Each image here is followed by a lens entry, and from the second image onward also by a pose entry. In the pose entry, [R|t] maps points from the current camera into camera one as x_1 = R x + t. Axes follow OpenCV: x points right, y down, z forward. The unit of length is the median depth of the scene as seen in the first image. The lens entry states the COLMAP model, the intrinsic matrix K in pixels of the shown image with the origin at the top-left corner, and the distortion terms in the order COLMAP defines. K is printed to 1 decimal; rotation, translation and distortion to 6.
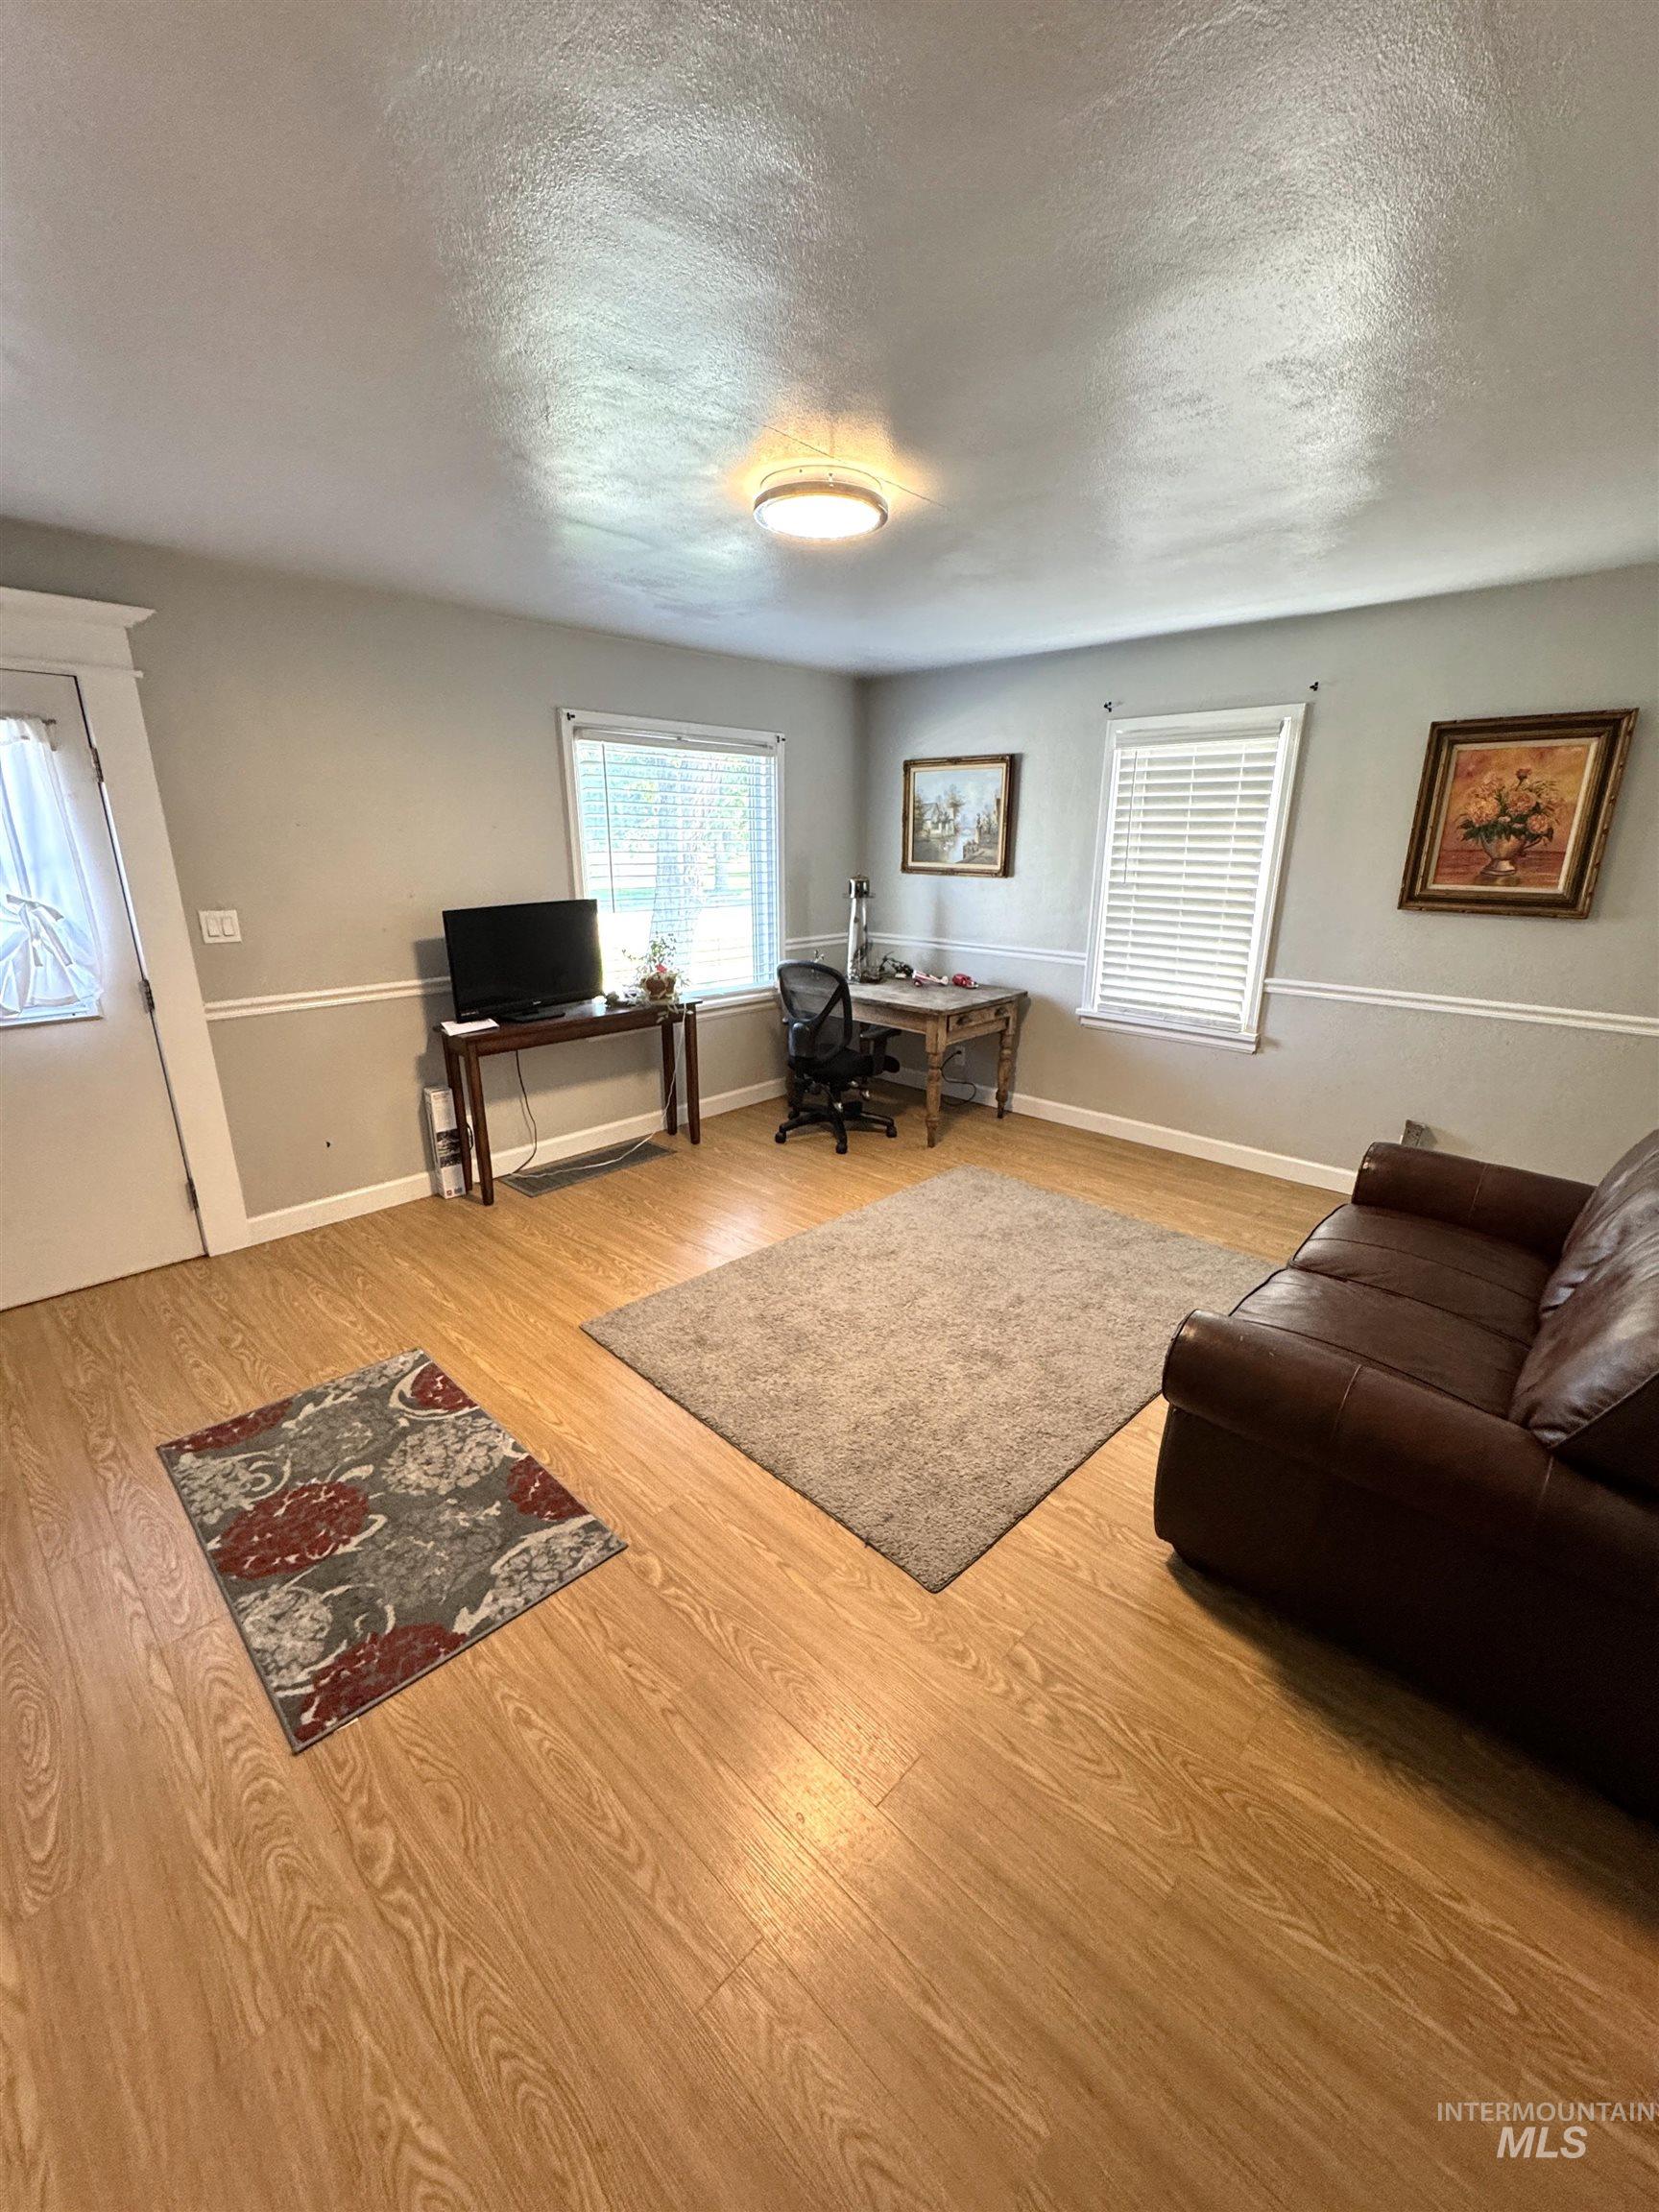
lens RADIAL K [[888.1, 0, 833.6], [0, 888.1, 1104.5], [0, 0, 1]] dist [-0.000829, 0.001121]
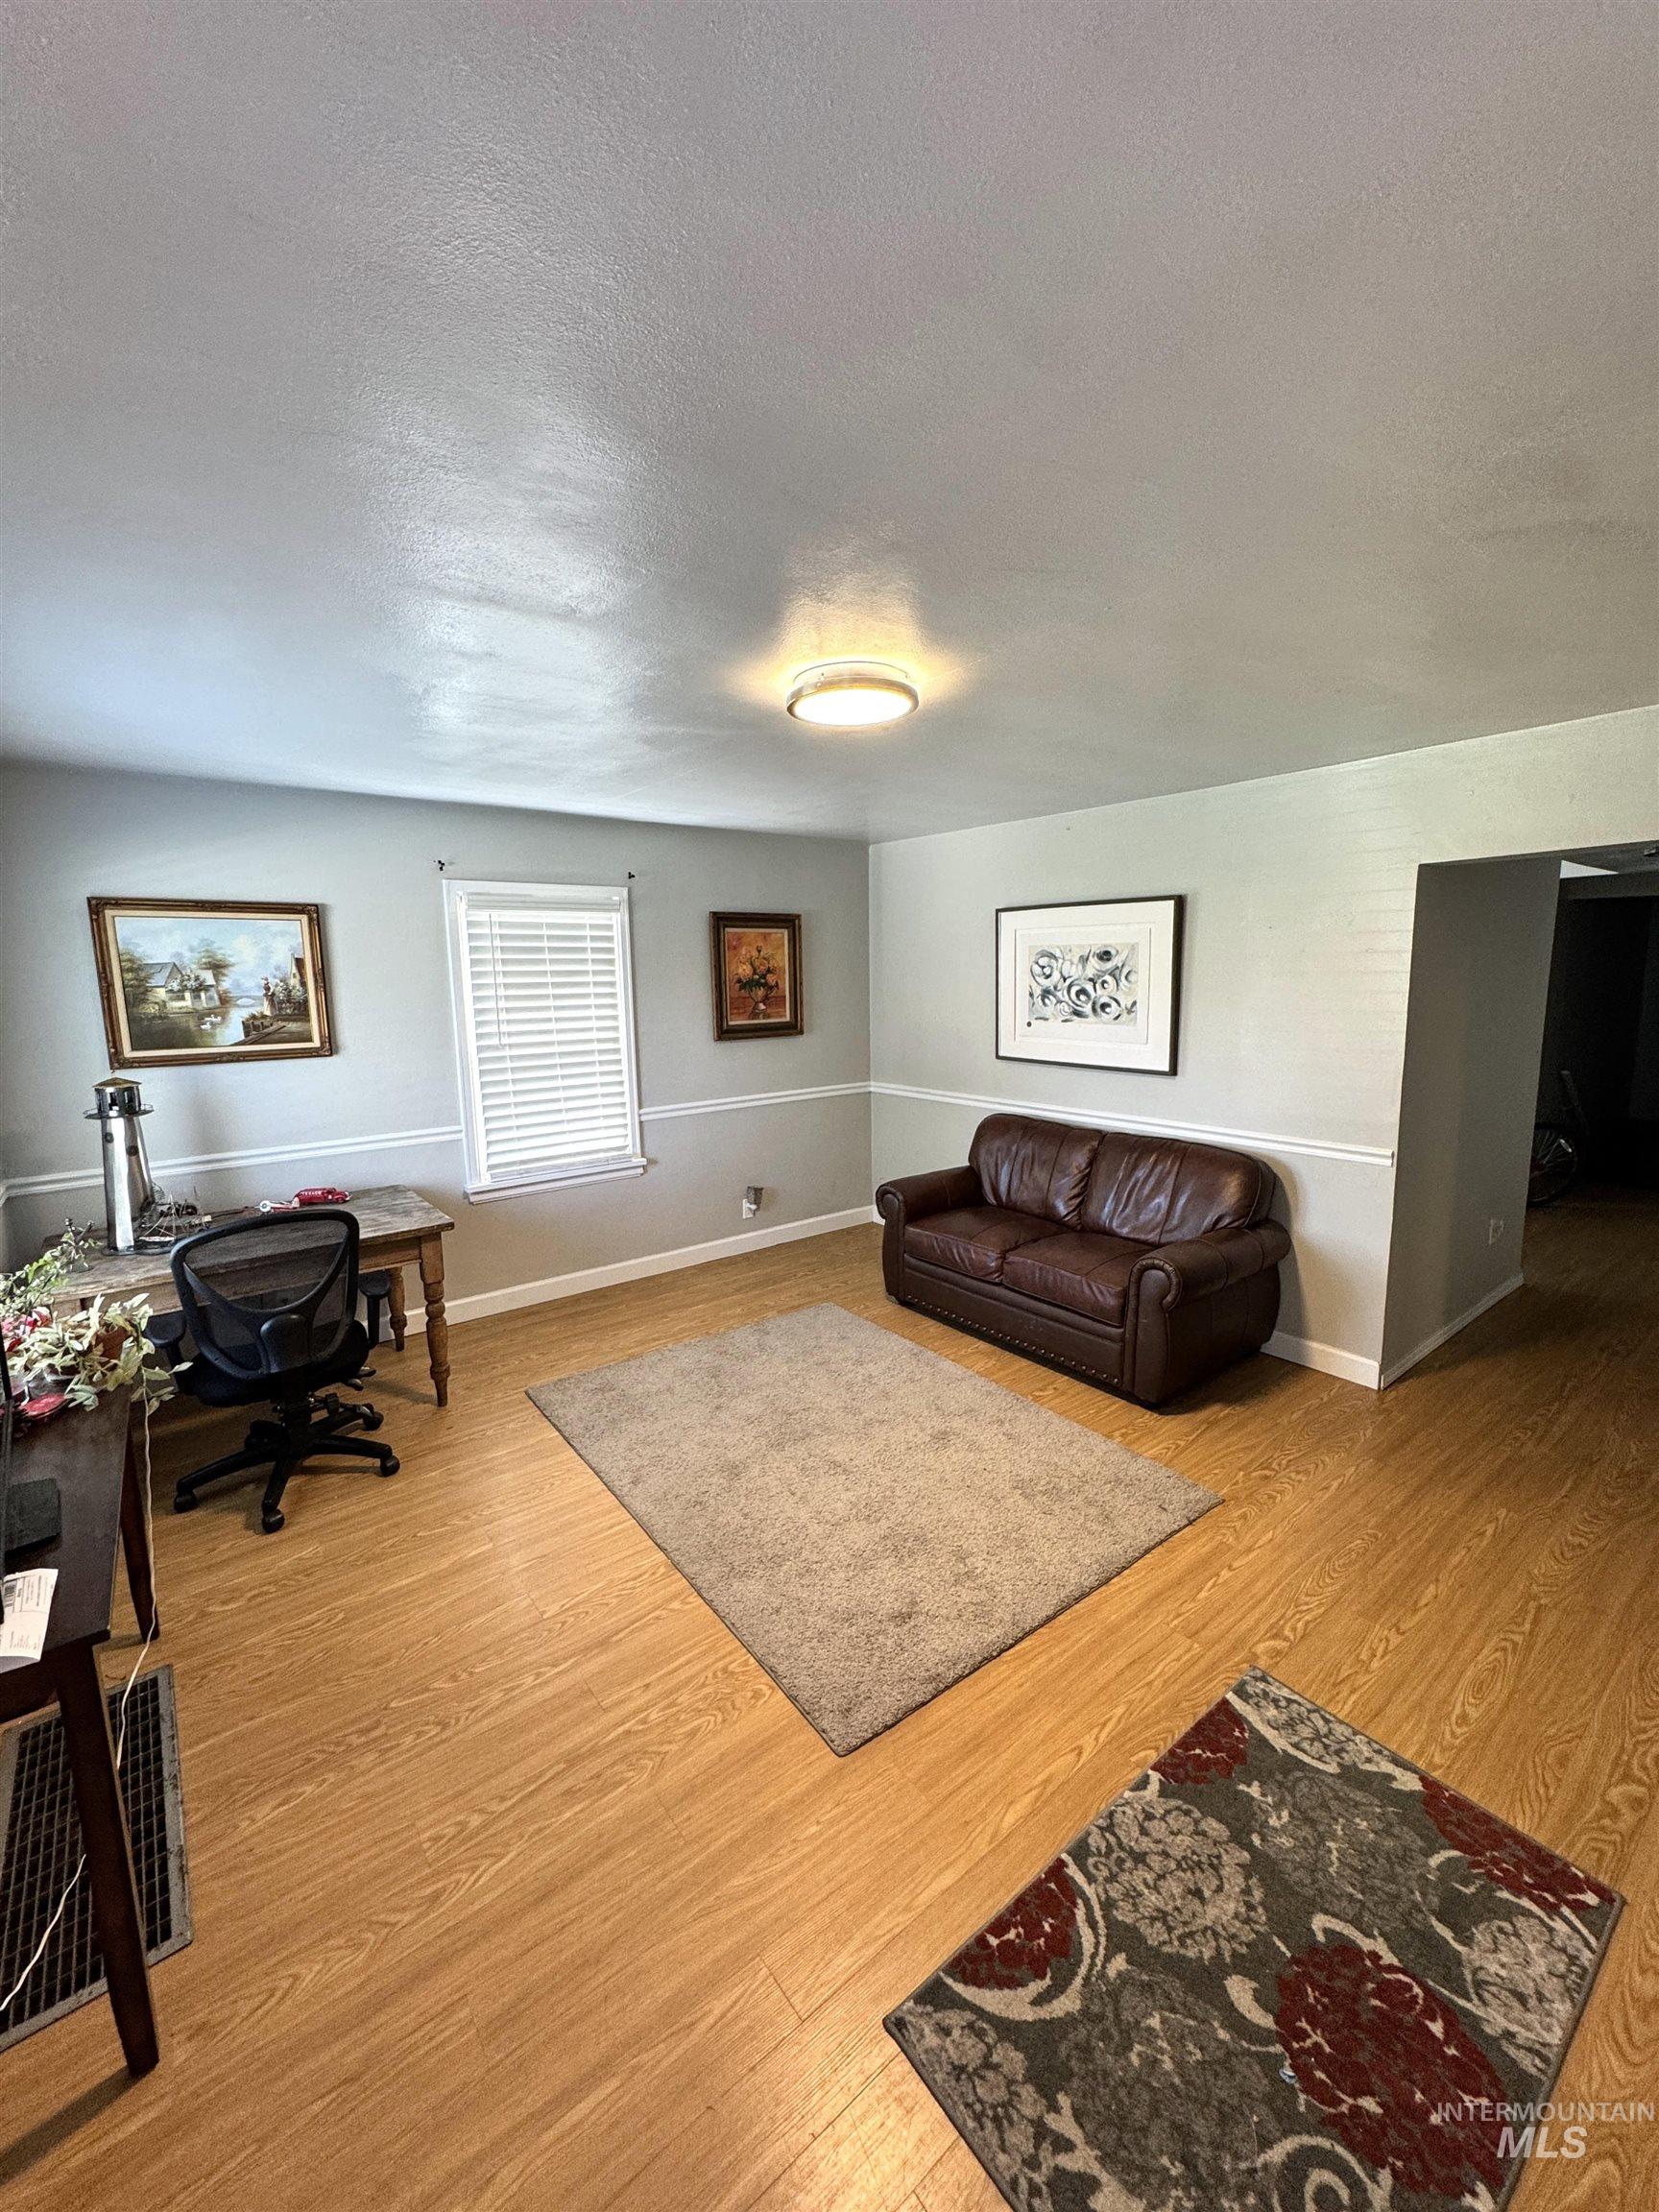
lens RADIAL K [[888.1, 0, 830.5], [0, 888.1, 1107.2], [0, 0, 1]] dist [-0.000829, 0.001121]
pose [[0.140740, -0.161211, 0.976833, -0.957644], [0.305960, 0.945440, 0.111948, -0.310544], [-0.941584, 0.283116, 0.182385, 0.856596]]
